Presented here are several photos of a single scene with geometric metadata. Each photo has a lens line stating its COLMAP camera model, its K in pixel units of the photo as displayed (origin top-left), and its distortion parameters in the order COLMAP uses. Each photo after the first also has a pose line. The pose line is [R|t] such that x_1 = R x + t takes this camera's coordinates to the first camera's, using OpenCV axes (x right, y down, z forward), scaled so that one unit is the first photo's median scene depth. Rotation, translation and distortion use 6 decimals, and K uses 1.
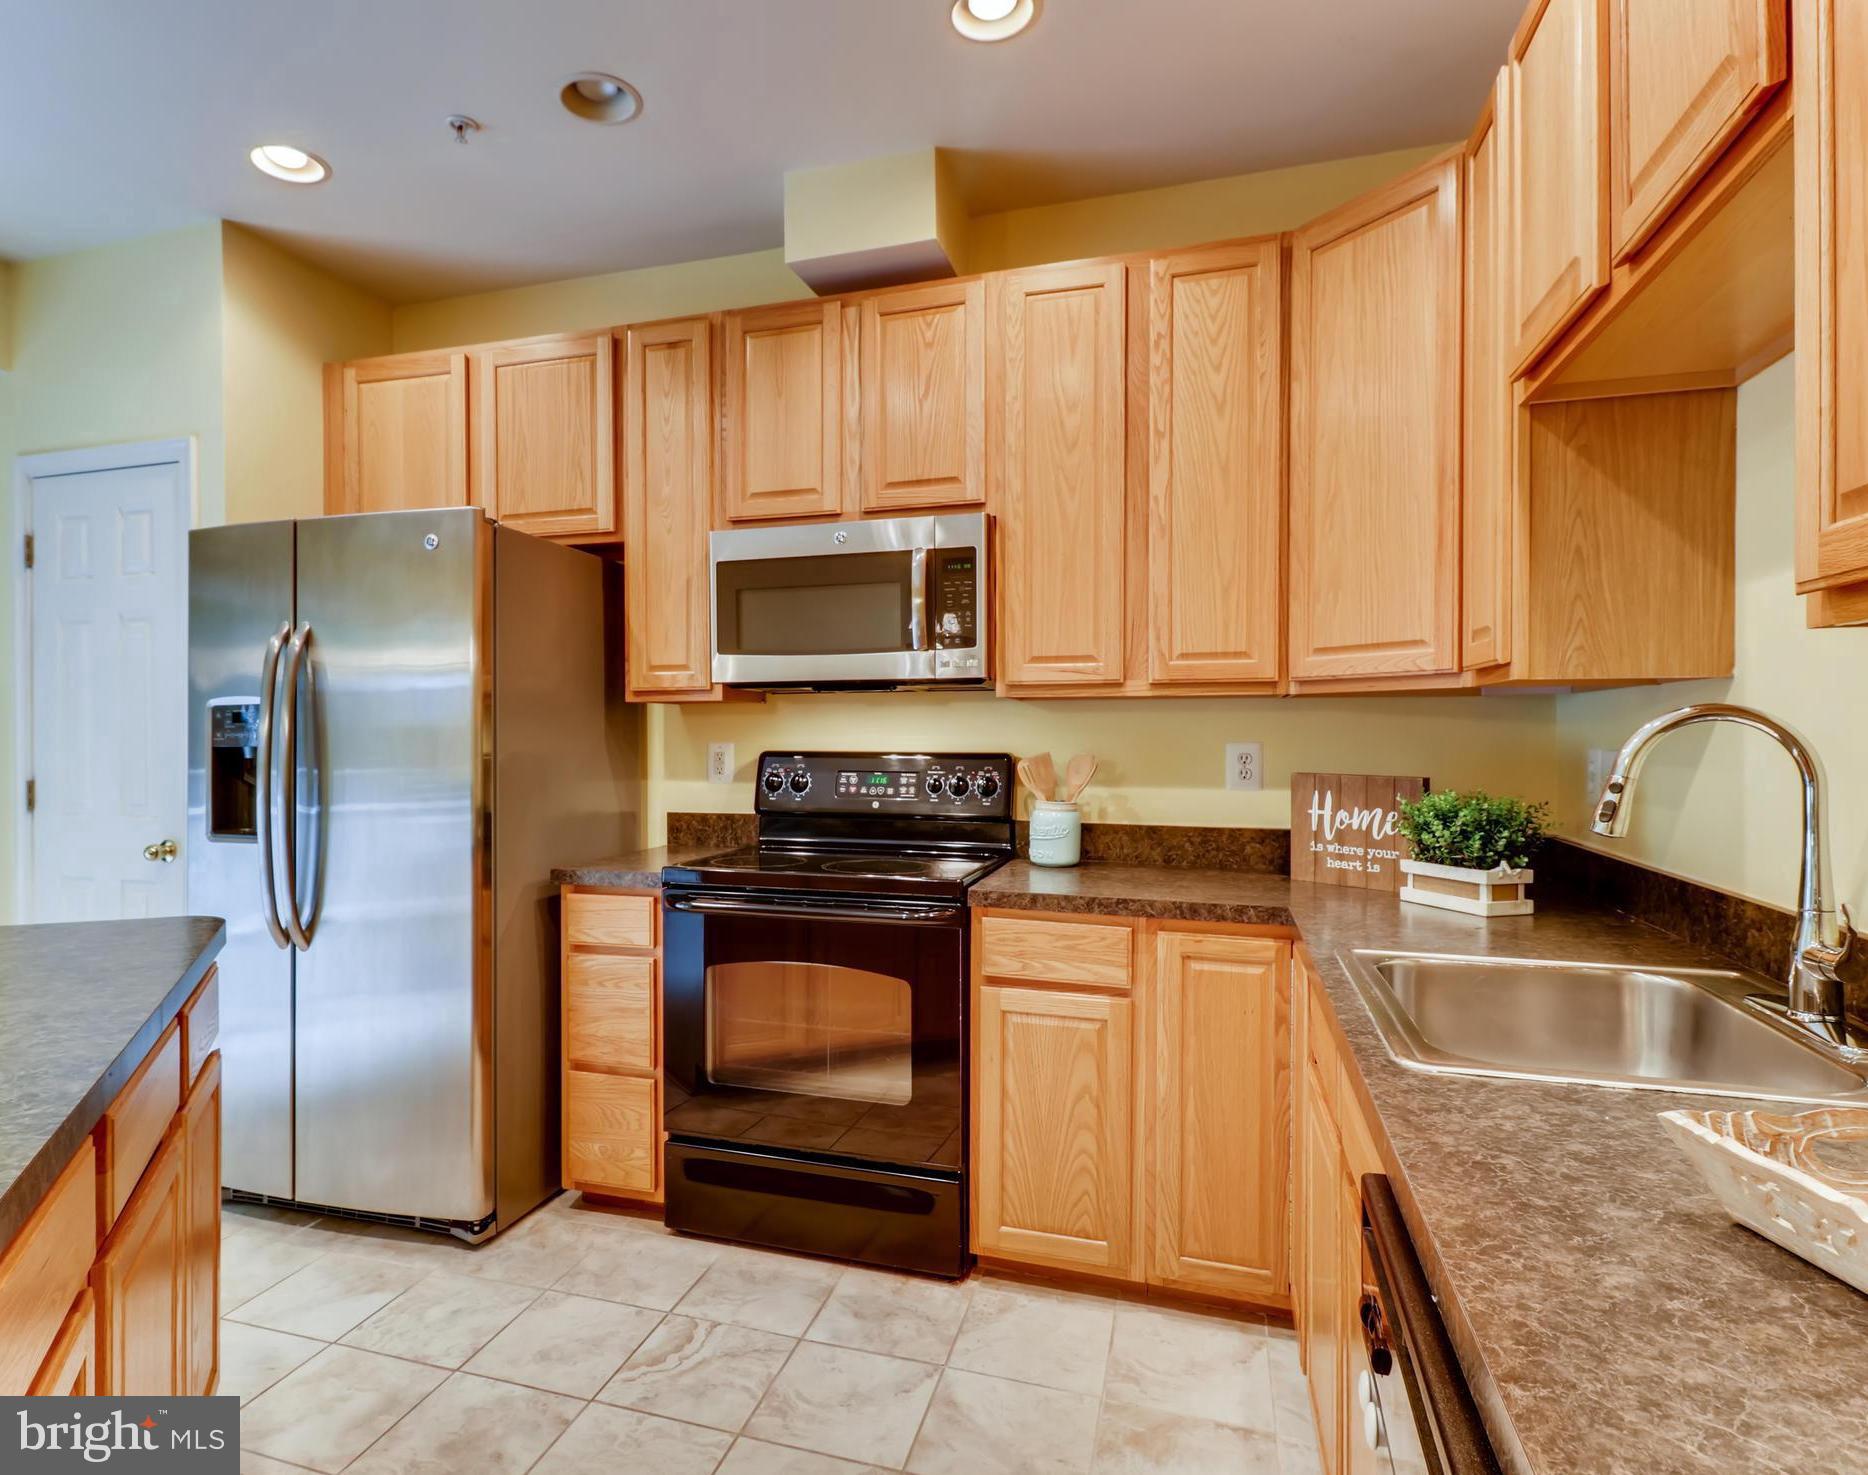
lens RADIAL K [[1063.3, 0, 851.2], [0, 1063.3, 744.2], [0, 0, 1]] dist [0.017590, -0.001388]
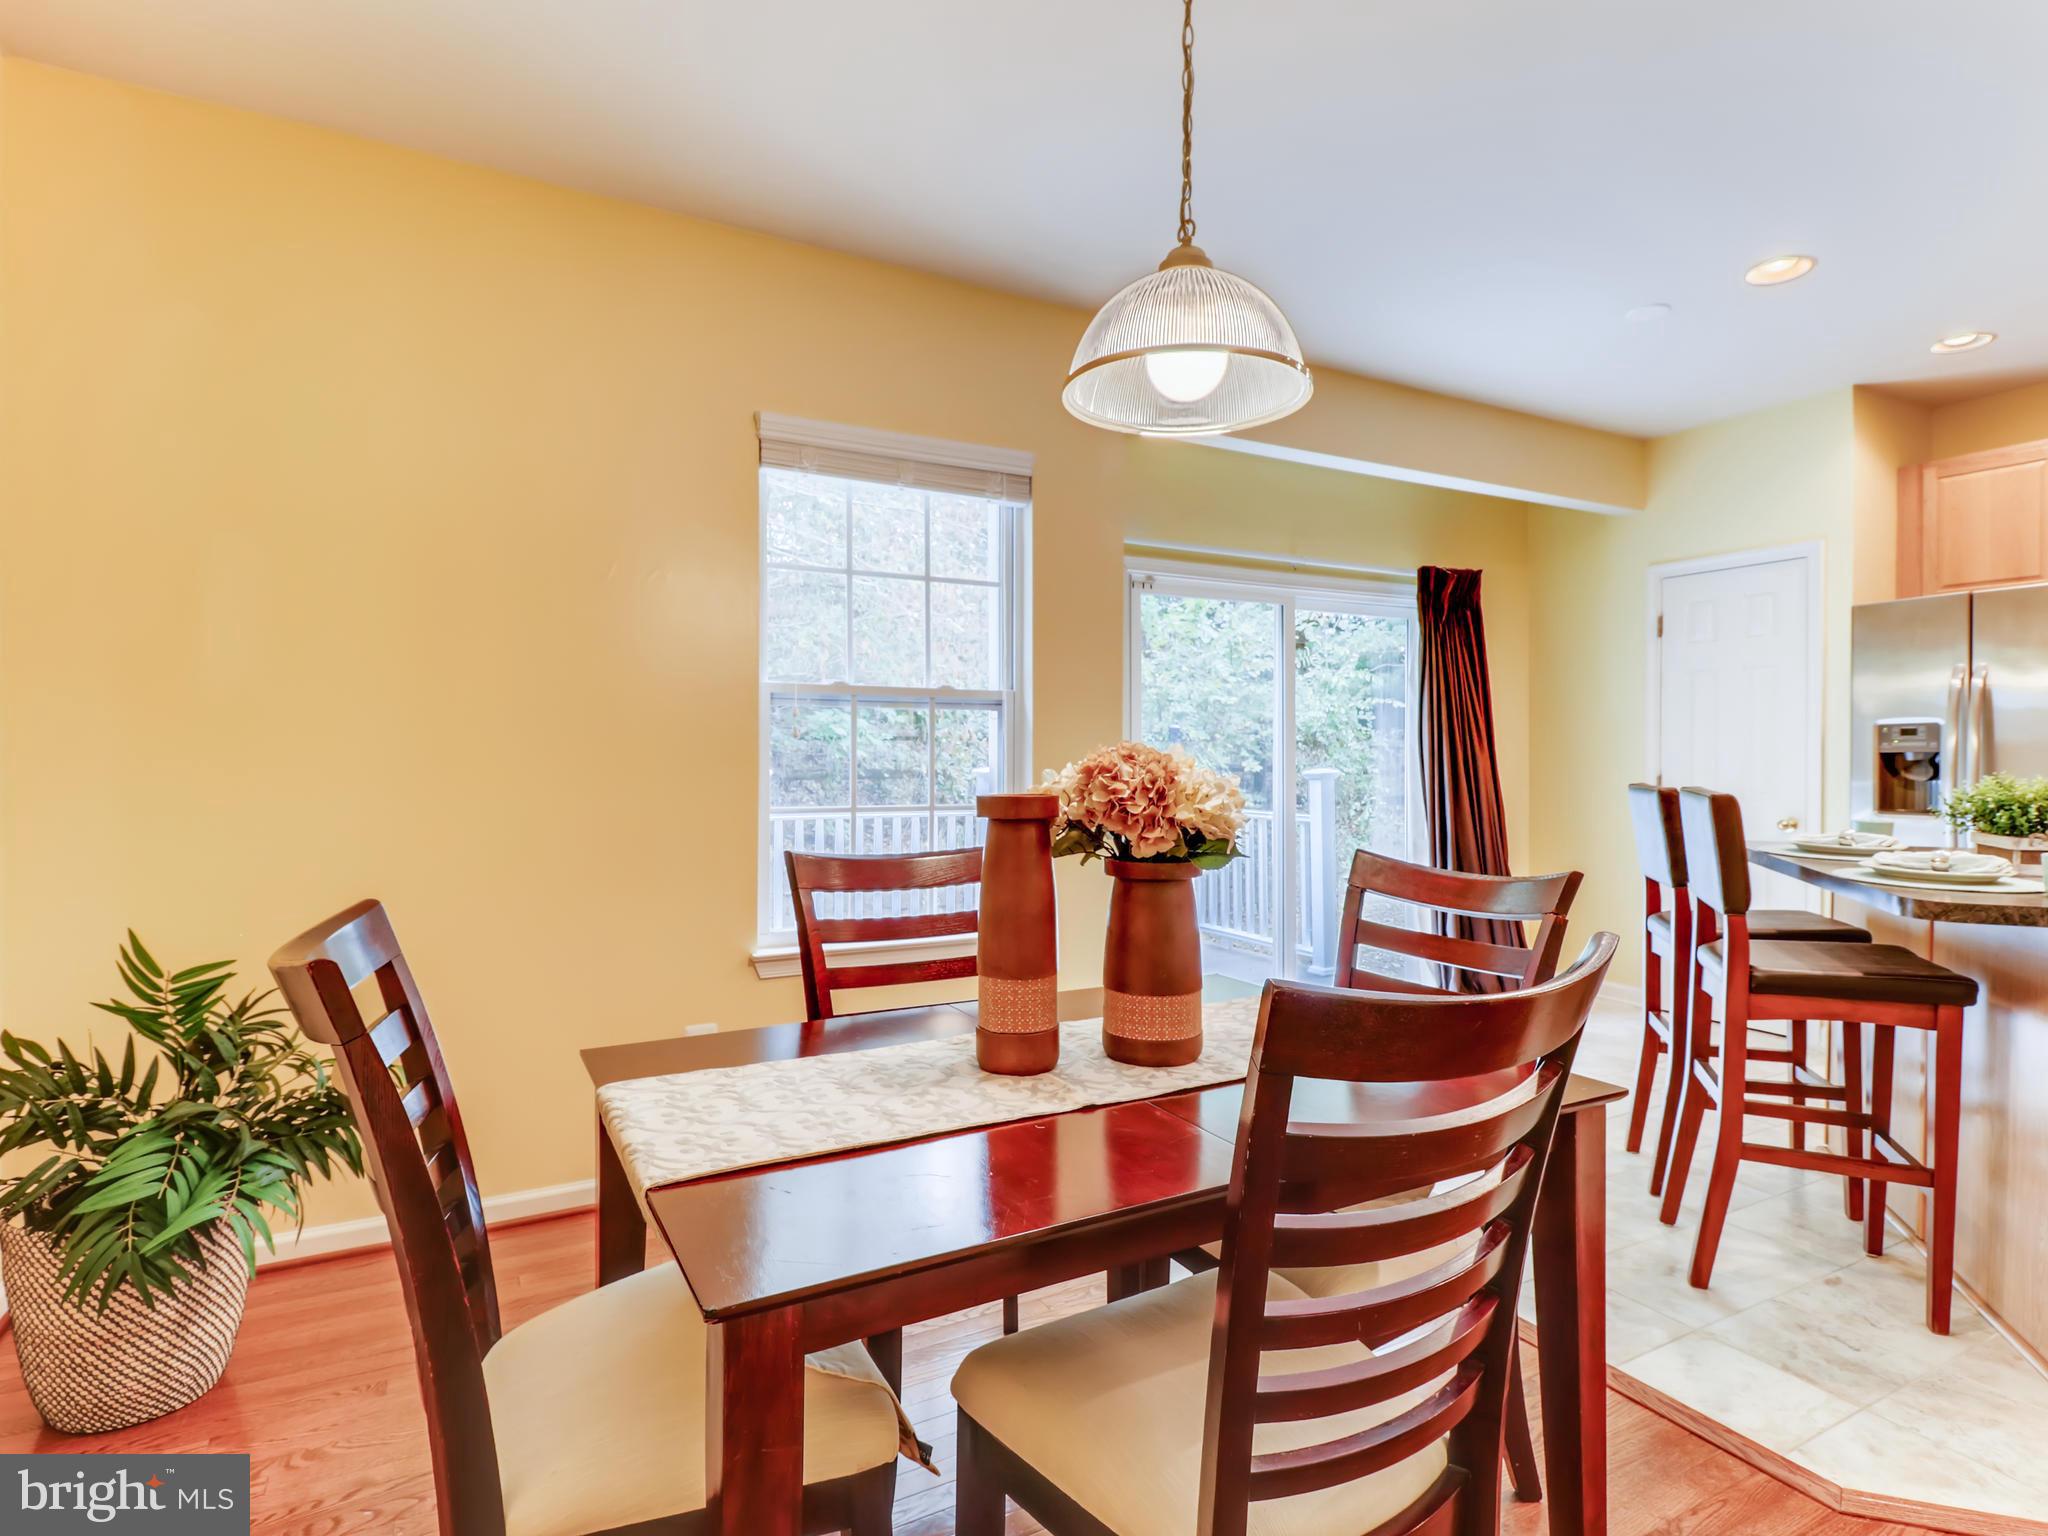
lens RADIAL K [[1076.3, 0, 1026.0], [0, 1076.3, 760.1], [0, 0, 1]] dist [0.020644, -0.017037]
pose [[0.732135, 0.006262, -0.681131, -0.478754], [-0.009627, 0.999953, -0.001155, 0.028478], [0.681092, 0.007403, 0.732160, -0.953583]]
